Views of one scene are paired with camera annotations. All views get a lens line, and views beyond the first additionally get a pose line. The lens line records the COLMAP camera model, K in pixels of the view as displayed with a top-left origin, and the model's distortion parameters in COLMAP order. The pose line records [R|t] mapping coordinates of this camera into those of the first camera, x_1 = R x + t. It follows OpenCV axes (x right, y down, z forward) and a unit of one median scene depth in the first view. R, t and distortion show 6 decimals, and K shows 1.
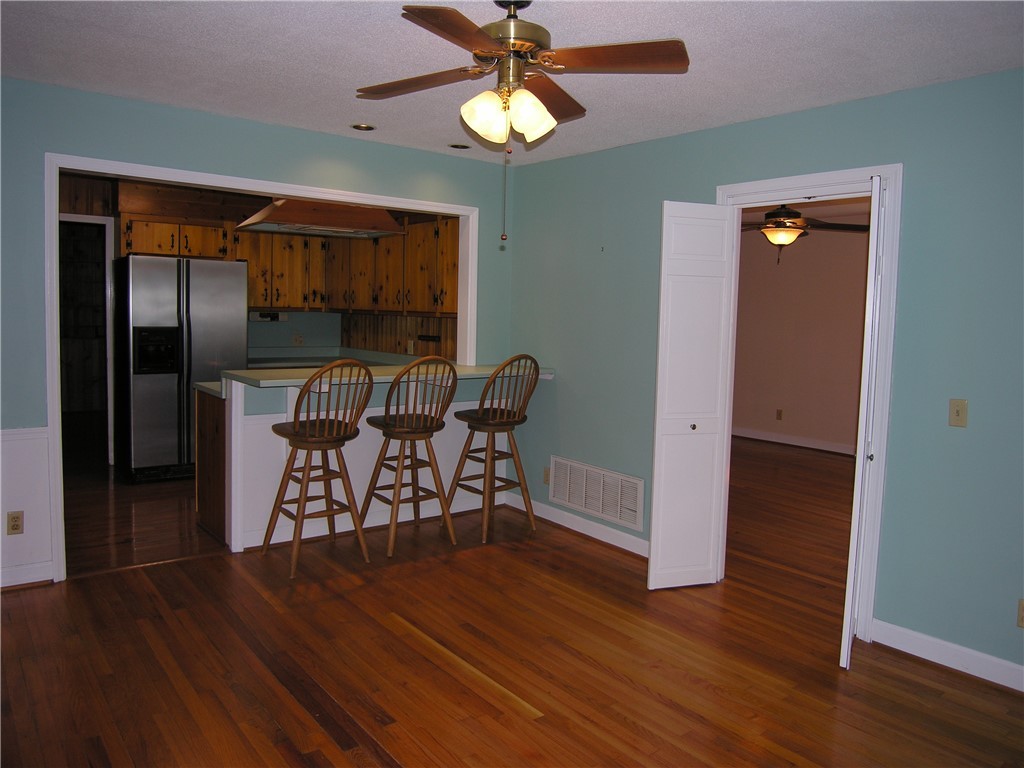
lens RADIAL K [[731.5, 0, 509.6], [0, 731.5, 360.9], [0, 0, 1]] dist [-0.061990, 0.001947]
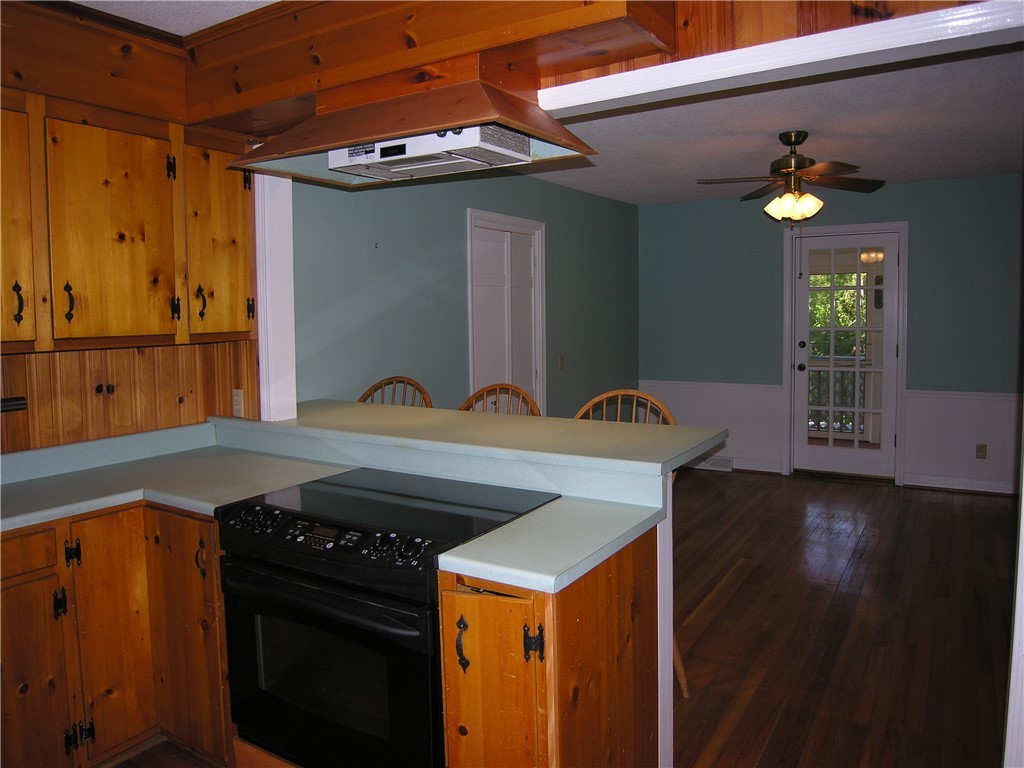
lens RADIAL K [[731.5, 0, 509.6], [0, 731.5, 360.9], [0, 0, 1]] dist [-0.061990, 0.001947]
pose [[-0.334988, -0.084895, 0.938390, -0.582197], [0.070296, 0.990905, 0.114741, -0.082950], [-0.939596, 0.104402, -0.325973, 0.896822]]
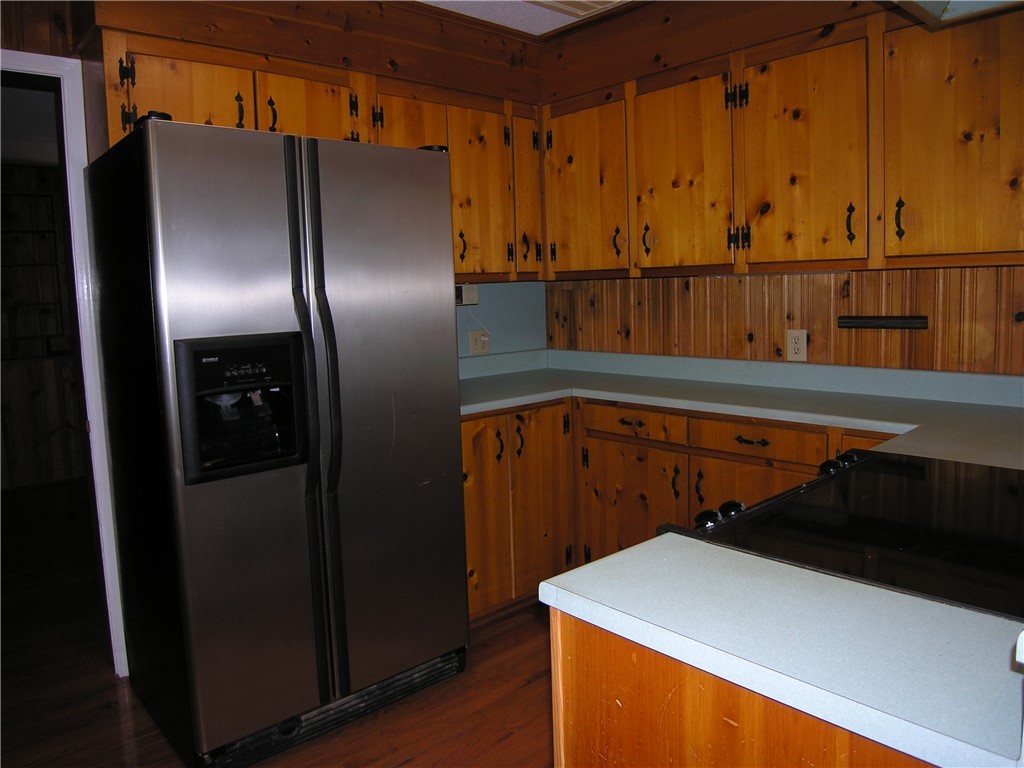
lens RADIAL K [[731.5, 0, 509.6], [0, 731.5, 360.9], [0, 0, 1]] dist [-0.061990, 0.001947]
pose [[0.996535, -0.064147, 0.052951, -0.366410], [0.062539, 0.997546, 0.031477, -0.037002], [-0.054840, -0.028057, 0.998101, 0.625323]]
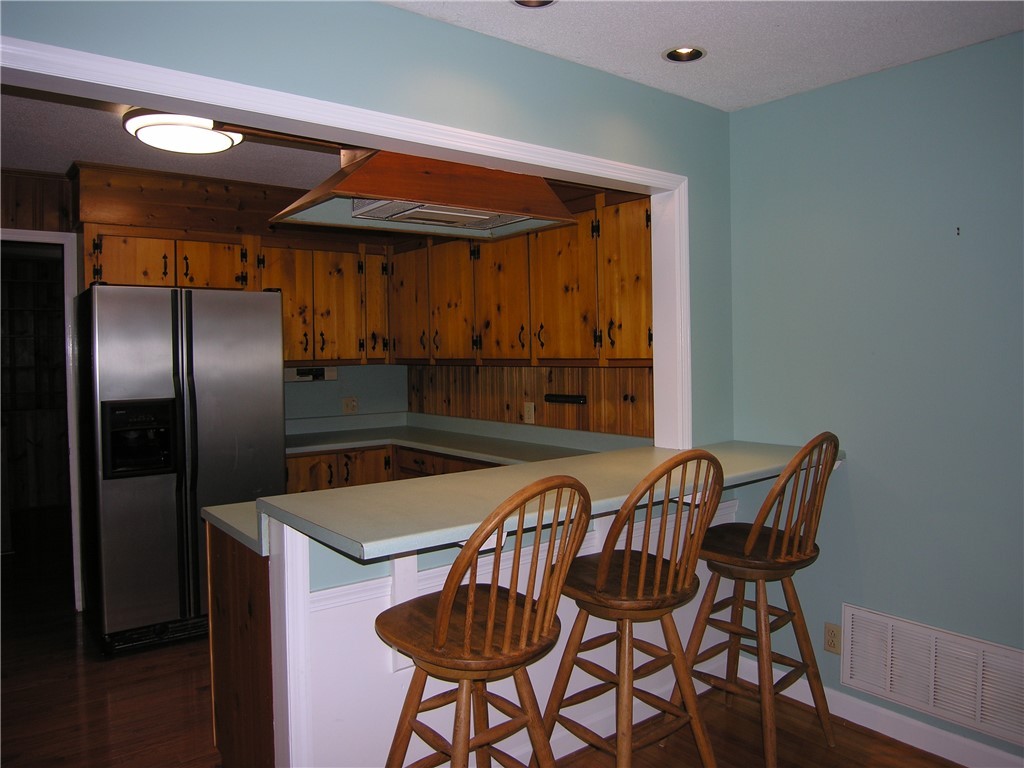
lens RADIAL K [[731.5, 0, 509.6], [0, 731.5, 360.9], [0, 0, 1]] dist [-0.061990, 0.001947]
pose [[0.999123, -0.041134, -0.007859, -0.160592], [0.040627, 0.997582, -0.056385, -0.031533], [0.010159, 0.056016, 0.998378, 0.370229]]
